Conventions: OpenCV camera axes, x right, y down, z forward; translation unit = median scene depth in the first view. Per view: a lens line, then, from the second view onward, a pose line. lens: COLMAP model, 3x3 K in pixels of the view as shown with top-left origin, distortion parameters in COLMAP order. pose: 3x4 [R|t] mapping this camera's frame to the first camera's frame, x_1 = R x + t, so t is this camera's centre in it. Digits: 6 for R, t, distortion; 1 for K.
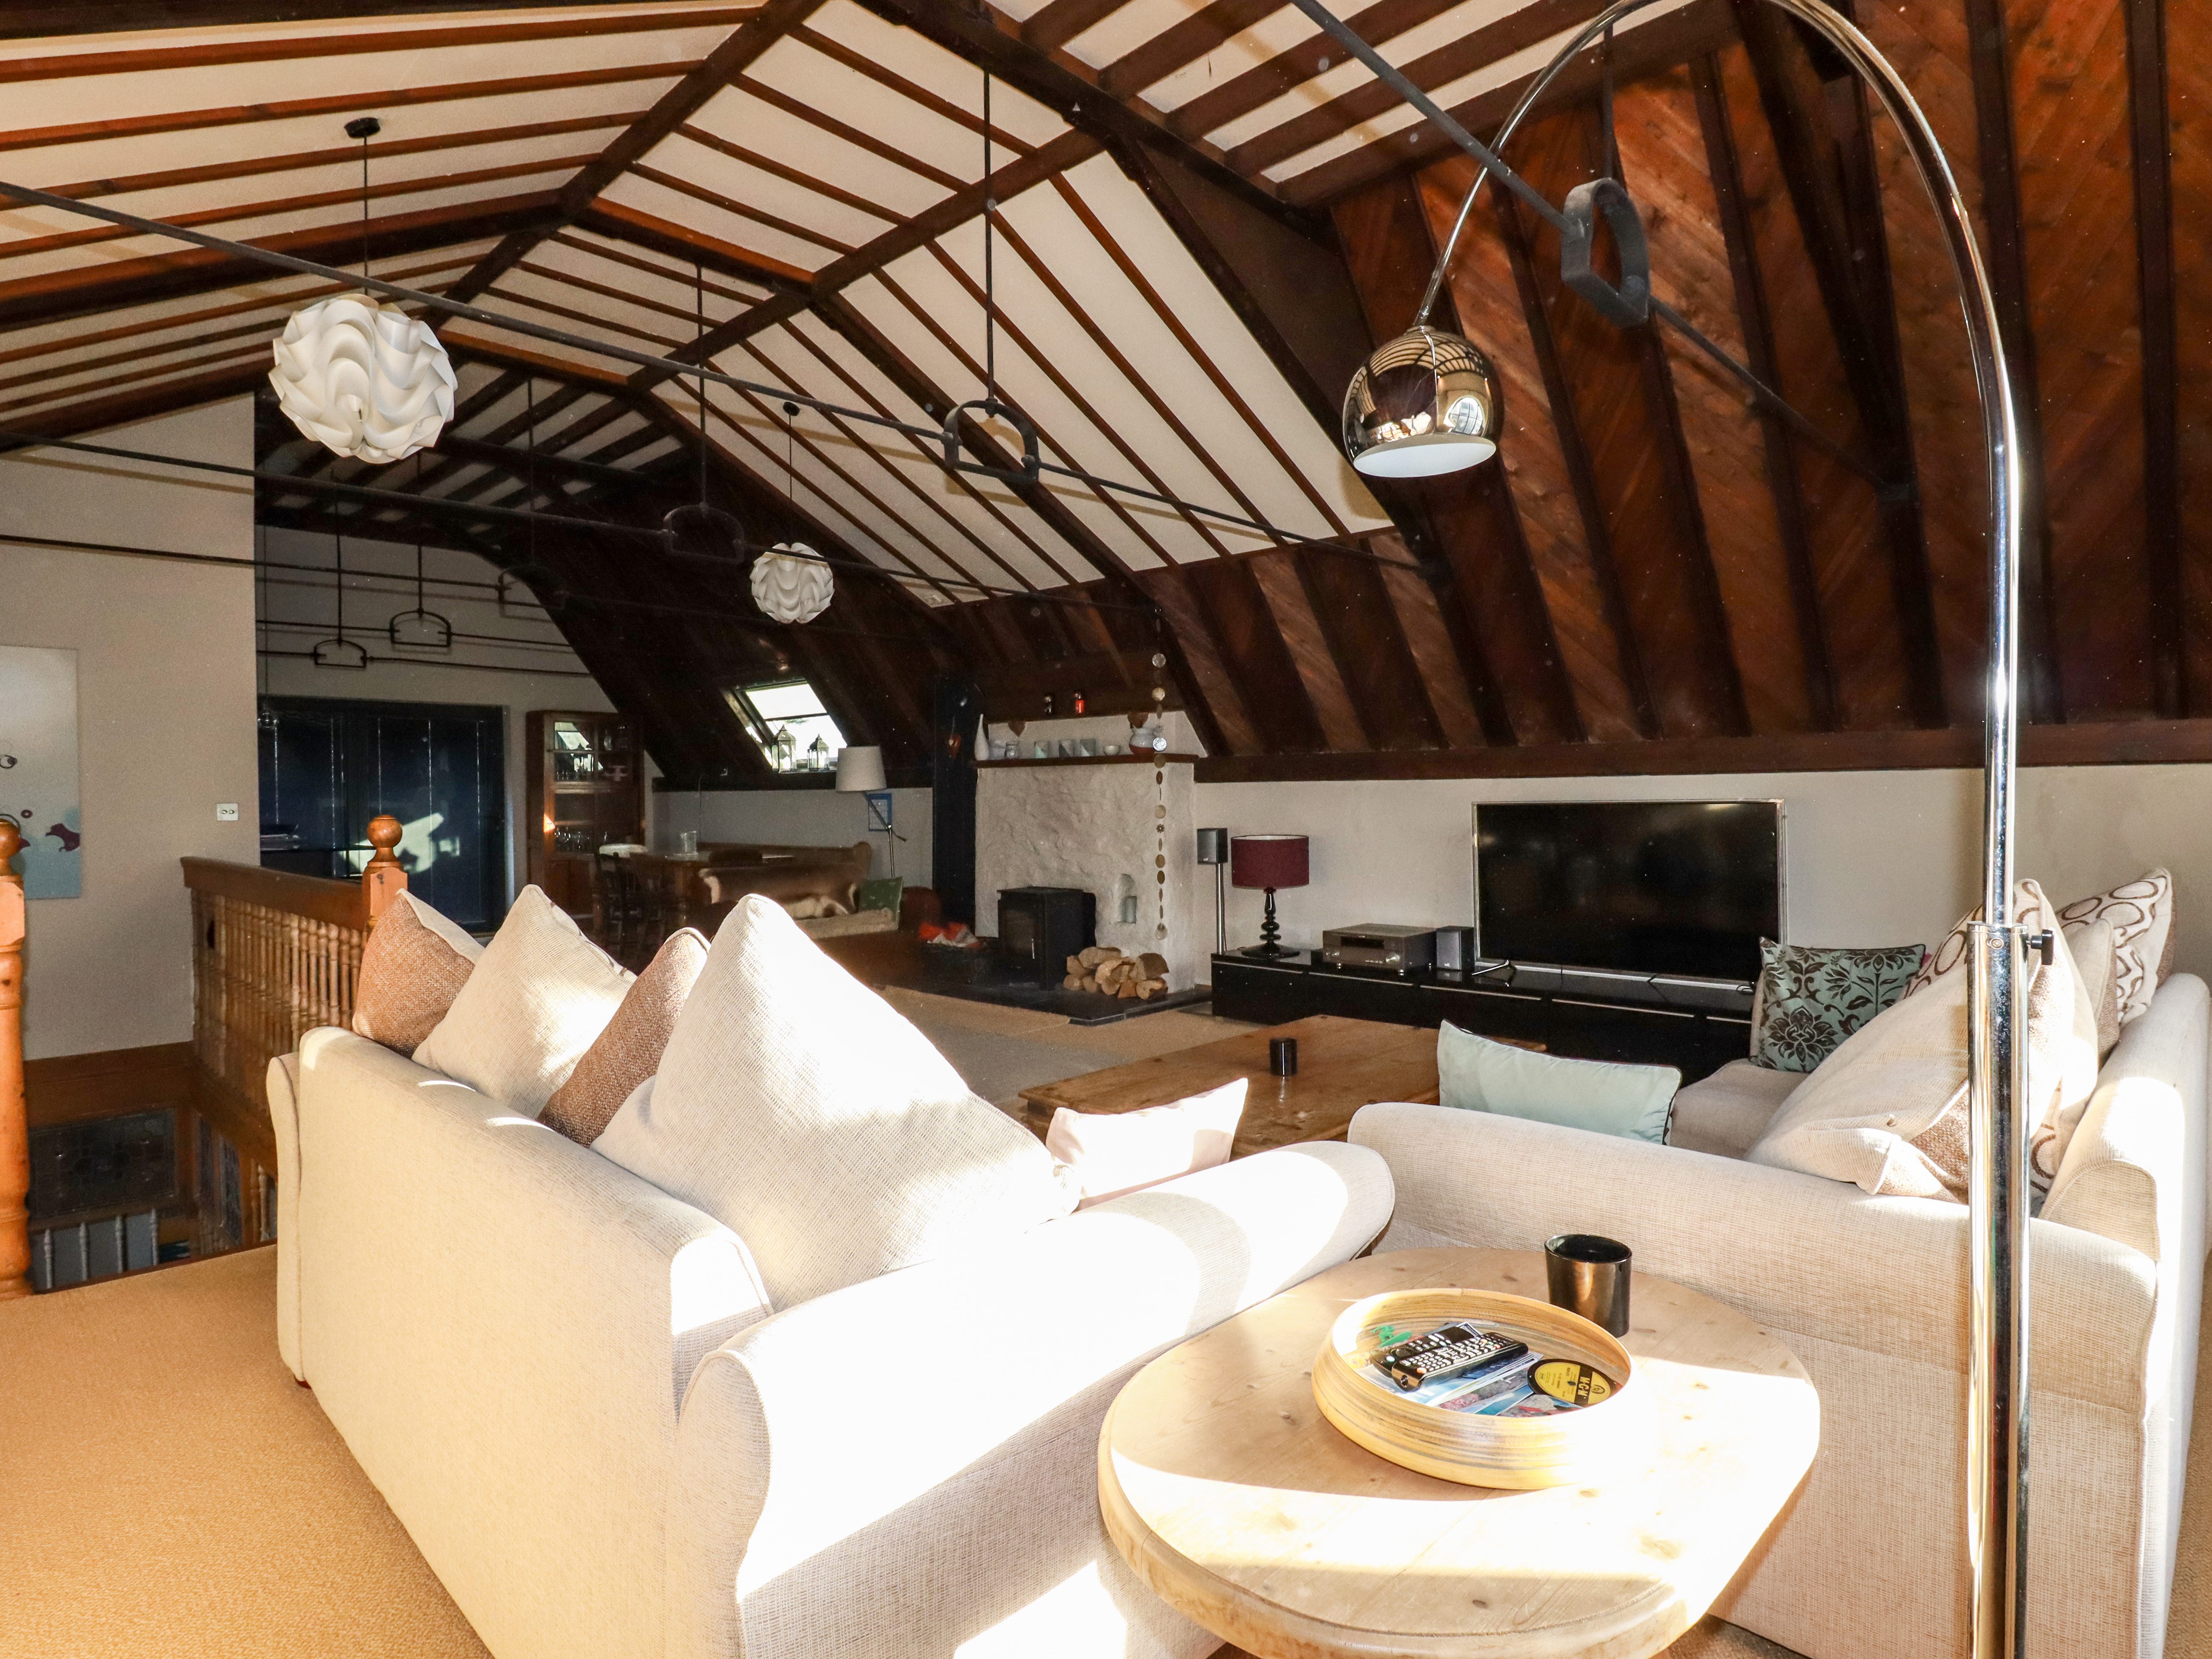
lens RADIAL K [[1161.4, 0, 1099.8], [0, 1161.4, 813.8], [0, 0, 1]] dist [0.014297, -0.019449]
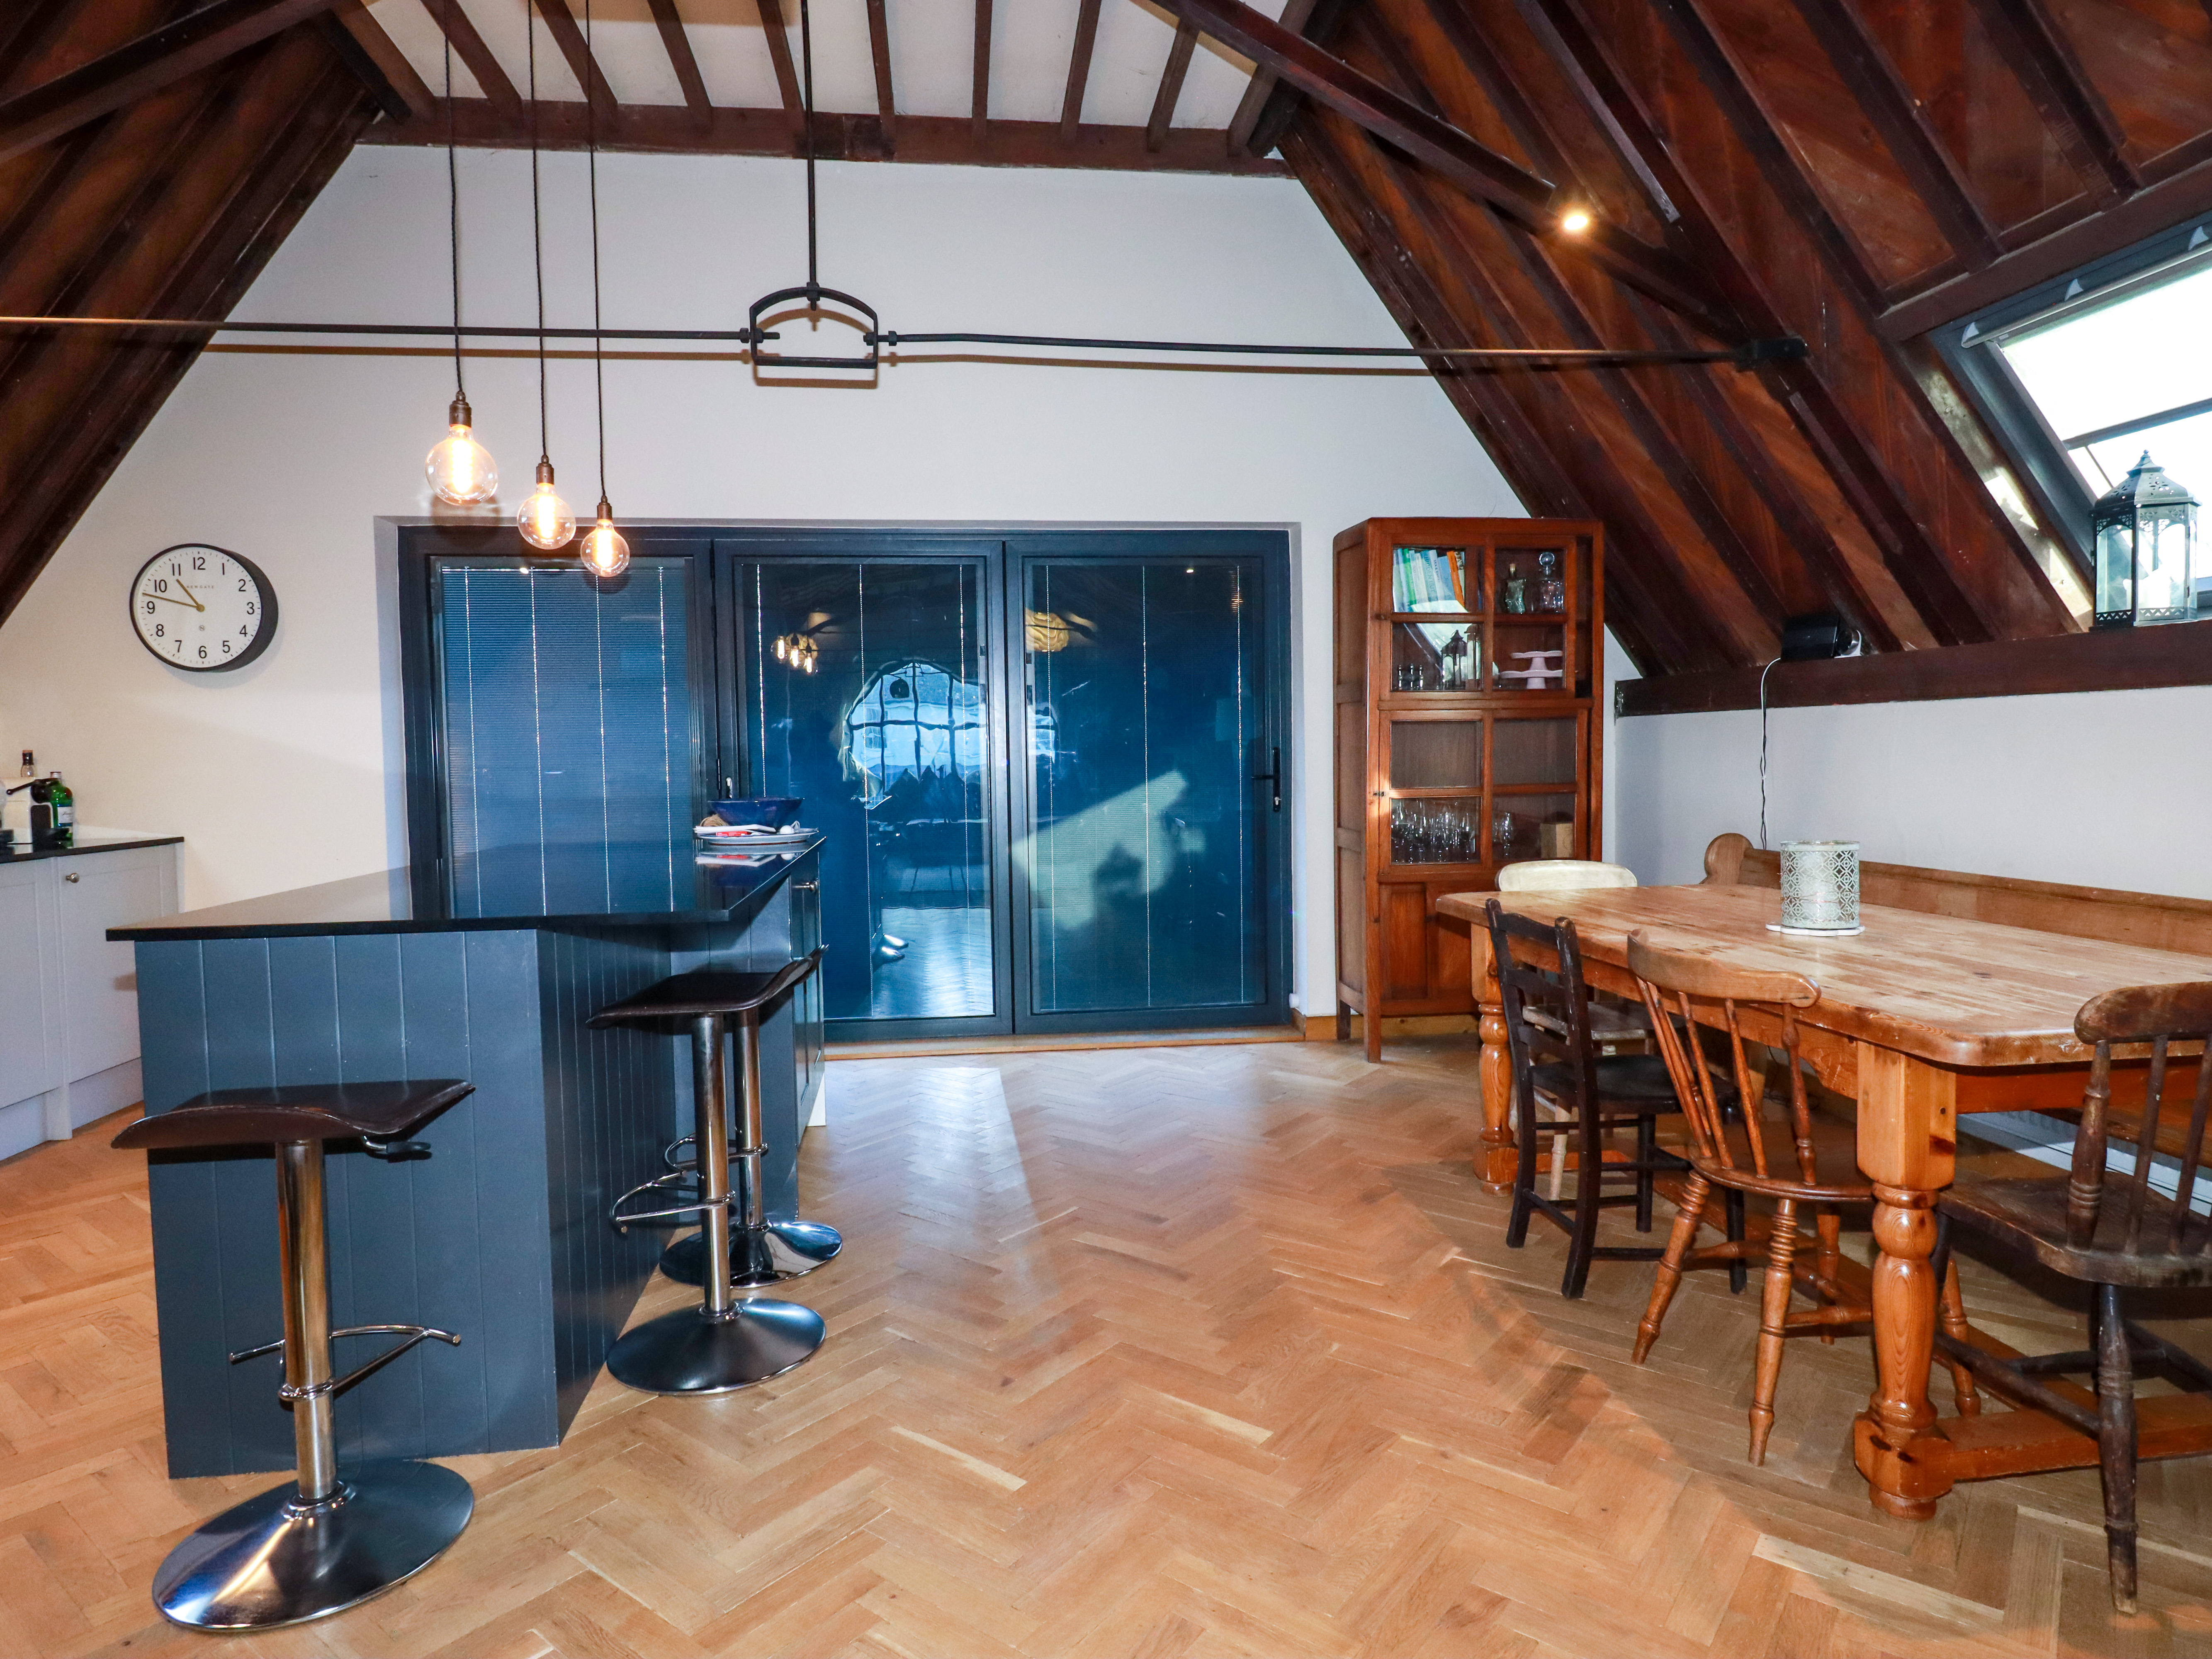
lens RADIAL K [[1265.2, 0, 1113.7], [0, 1265.2, 818.0], [0, 0, 1]] dist [0.005525, -0.014646]
pose [[0.777037, 0.027100, -0.628872, -0.331619], [0.002988, 0.998903, 0.046738, -0.005622], [0.629448, -0.038196, 0.776103, 0.744535]]
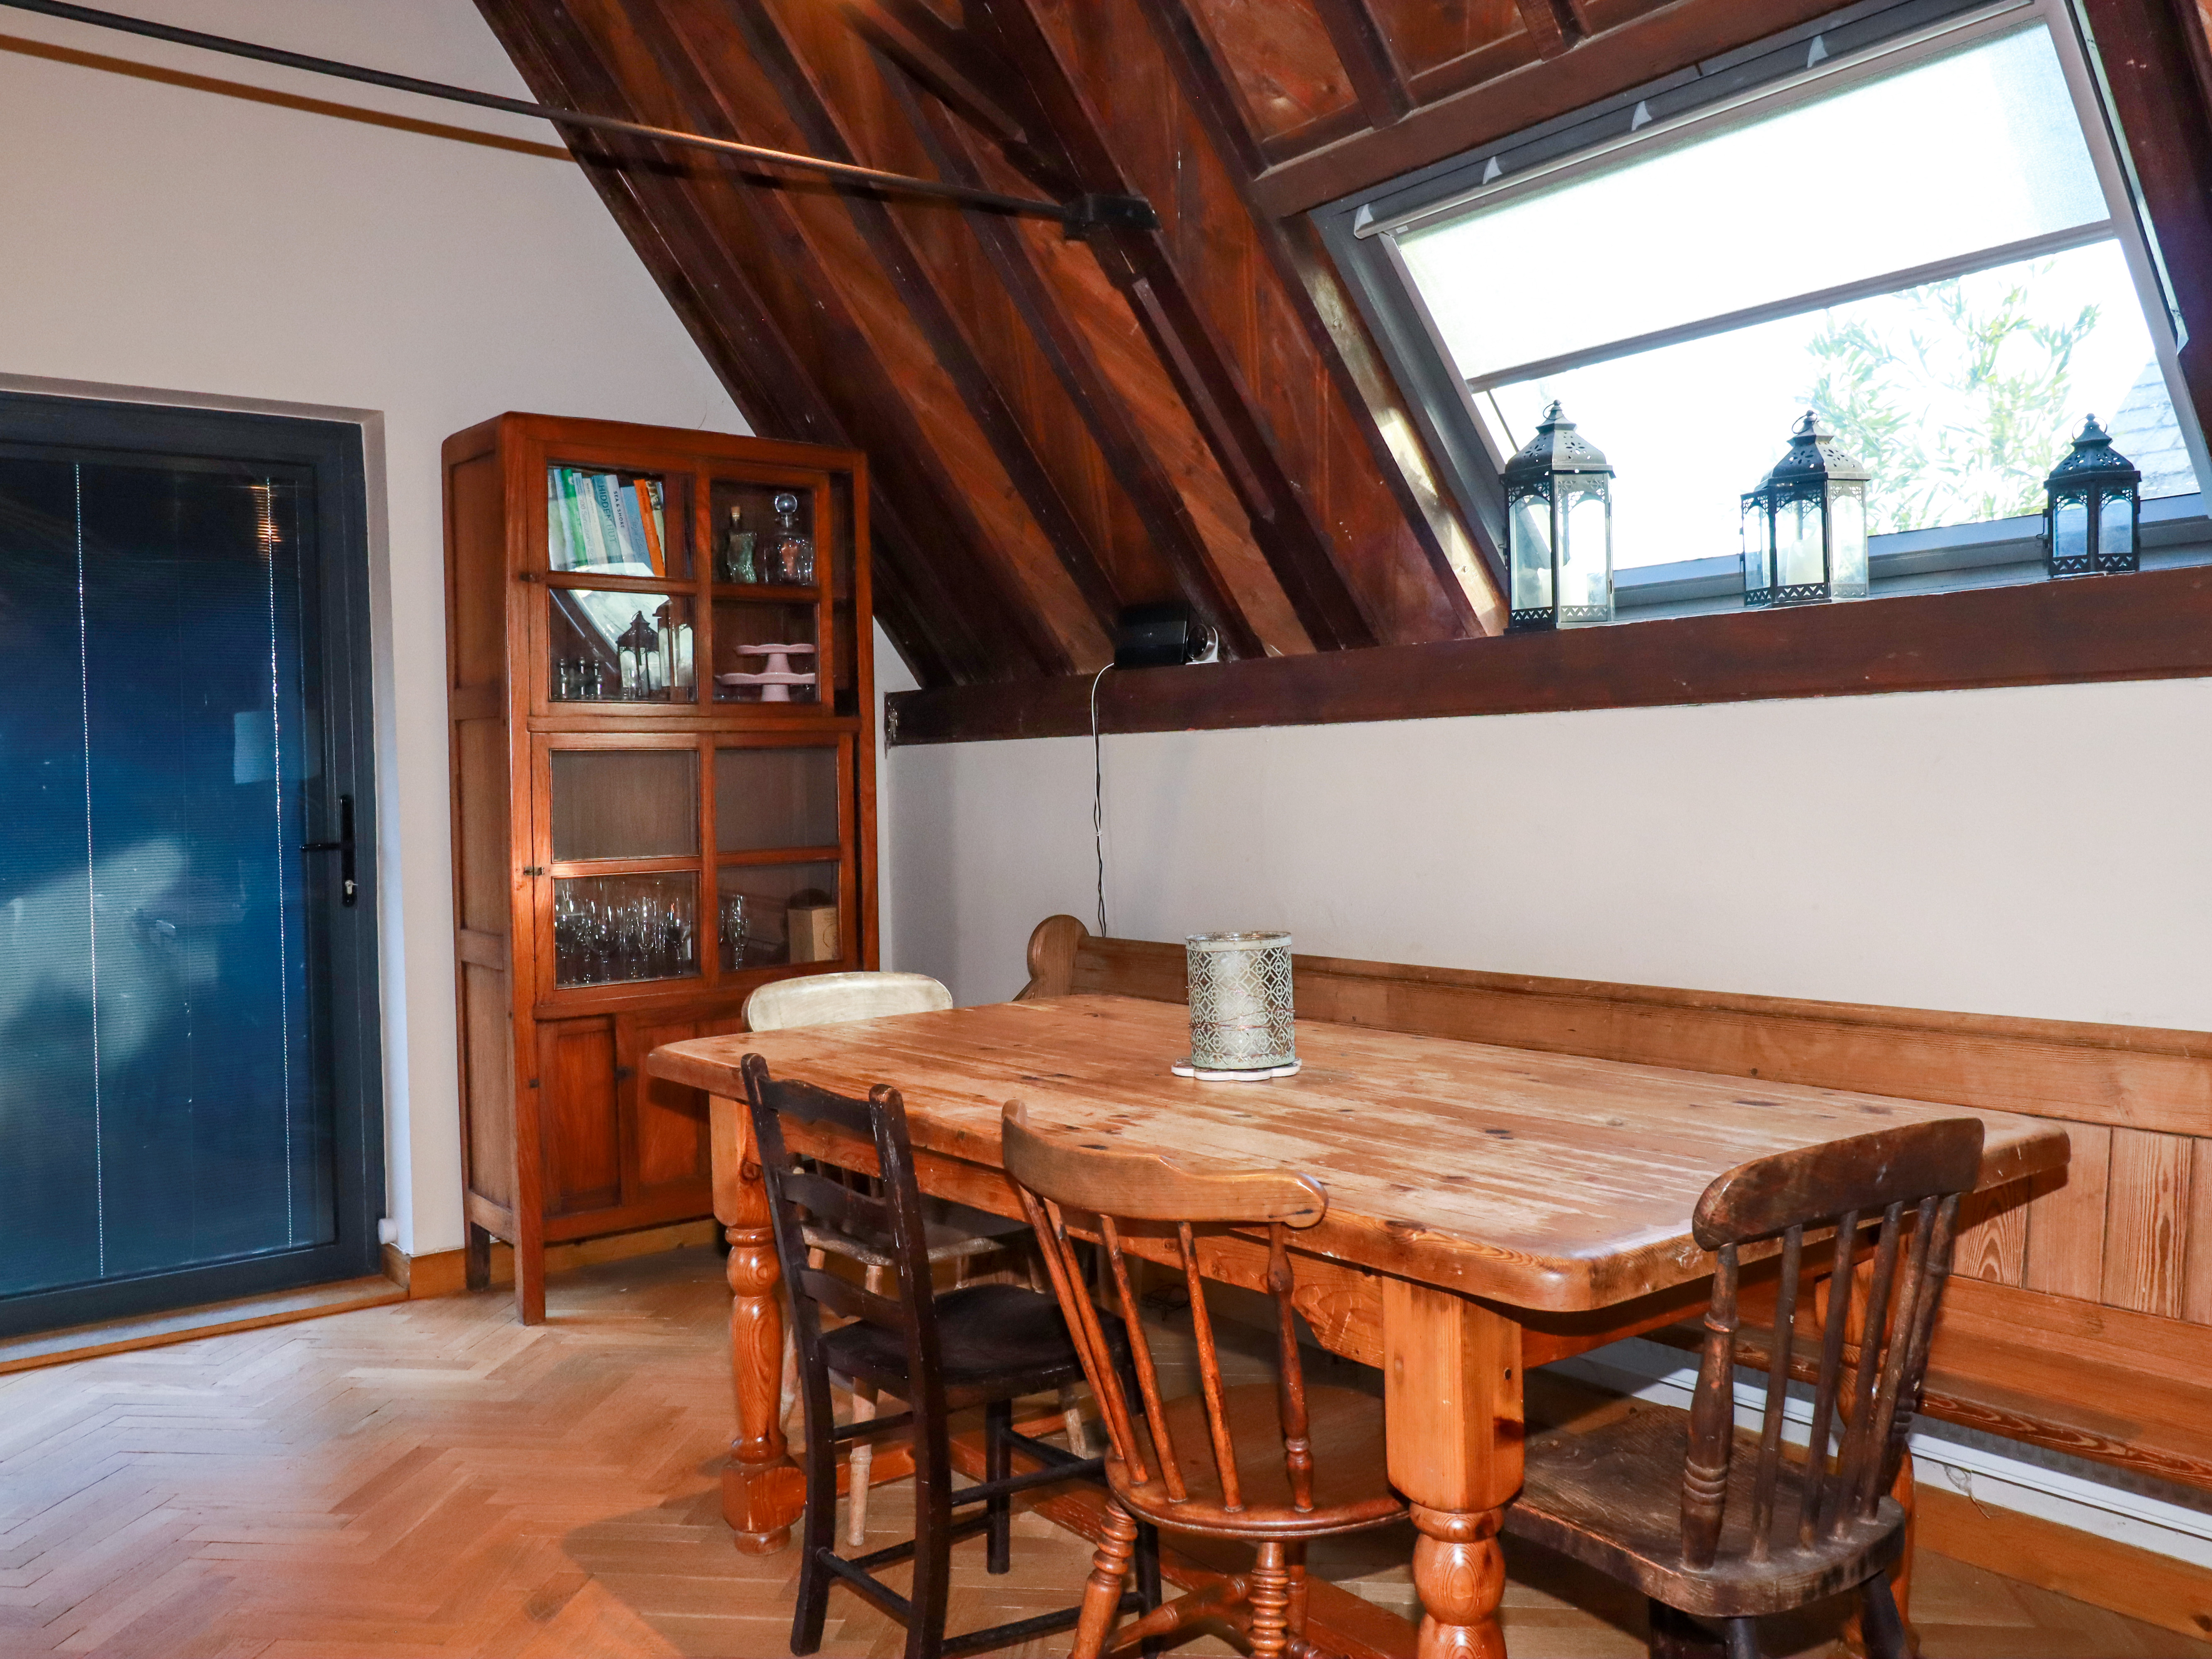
lens RADIAL K [[1805.4, 0, 1094.9], [0, 1805.4, 816.0], [0, 0, 1]] dist [0.007738, -0.006634]
pose [[0.987081, -0.011331, -0.159821, -0.369678], [0.013028, 0.999869, 0.009579, -0.007056], [0.159692, -0.011538, 0.987099, 0.805857]]
